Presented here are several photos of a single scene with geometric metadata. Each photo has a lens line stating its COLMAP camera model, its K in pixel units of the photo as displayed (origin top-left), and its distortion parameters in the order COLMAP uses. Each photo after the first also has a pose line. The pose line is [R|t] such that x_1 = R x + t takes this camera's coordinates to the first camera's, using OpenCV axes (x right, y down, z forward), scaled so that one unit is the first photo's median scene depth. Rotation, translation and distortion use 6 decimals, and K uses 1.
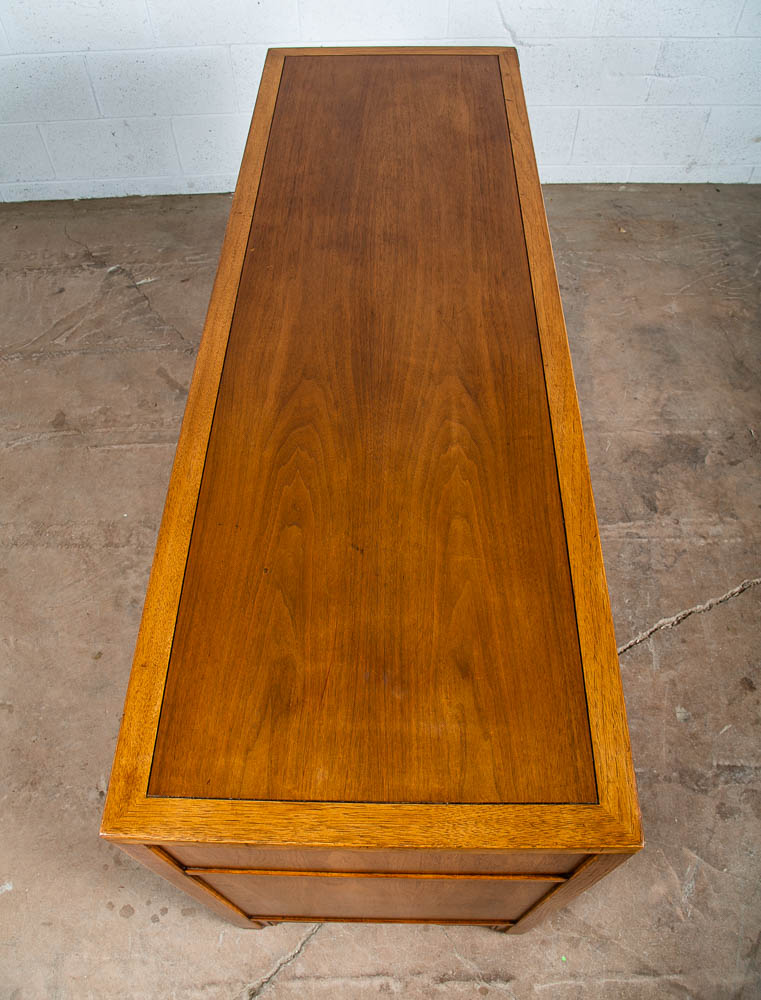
lens RADIAL K [[784.9, 0, 380.5], [0, 784.9, 500.0], [0, 0, 1]] dist [-0.110582, 0.051356]
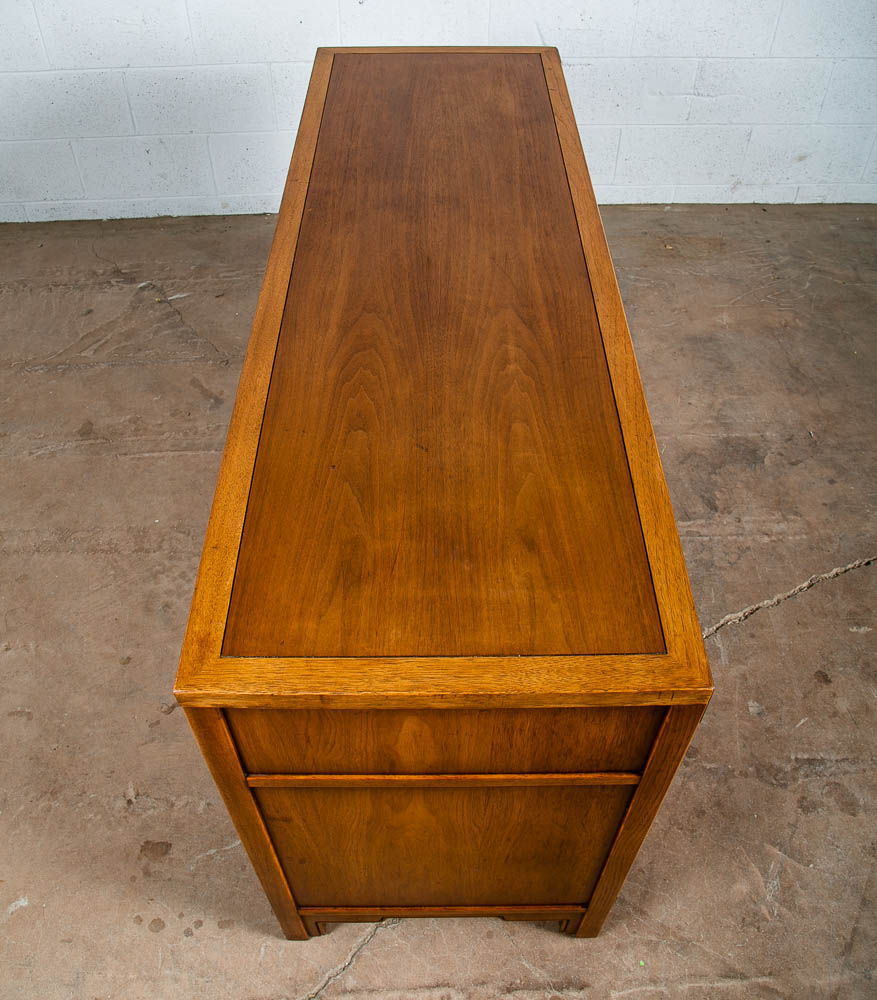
lens RADIAL K [[888.3, 0, 438.6], [0, 888.3, 478.7], [0, 0, 1]] dist [-0.108280, 0.050222]
pose [[0.999481, -0.008608, 0.031041, -0.028364], [0.012931, 0.989802, -0.141860, 0.171437], [-0.029504, 0.142188, 0.989400, -0.096115]]
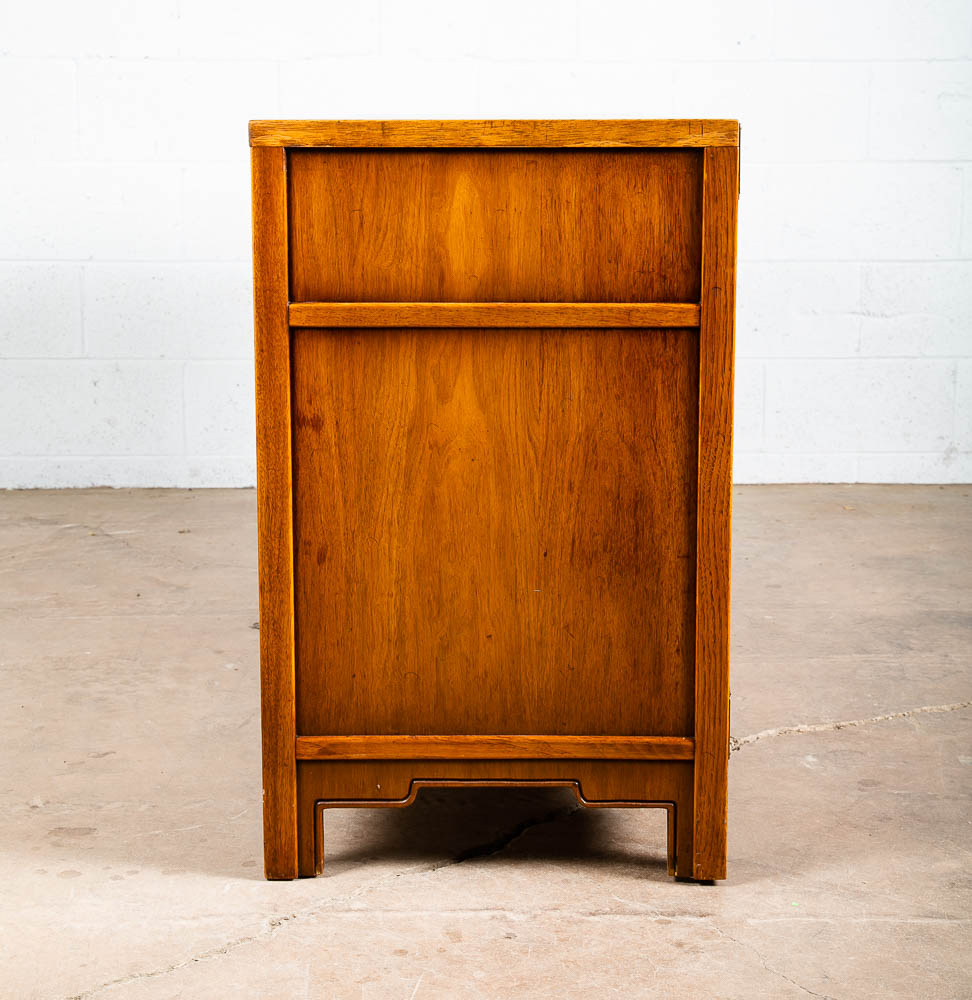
lens RADIAL K [[1914.9, 0, 486.0], [0, 1914.9, 500.0], [0, 0, 1]] dist [0.073054, 0.268641]
pose [[0.999868, 0.012756, 0.010020, -0.023522], [-0.002121, 0.715207, -0.698910, 1.433891], [-0.016082, 0.698796, 0.715140, -0.318193]]
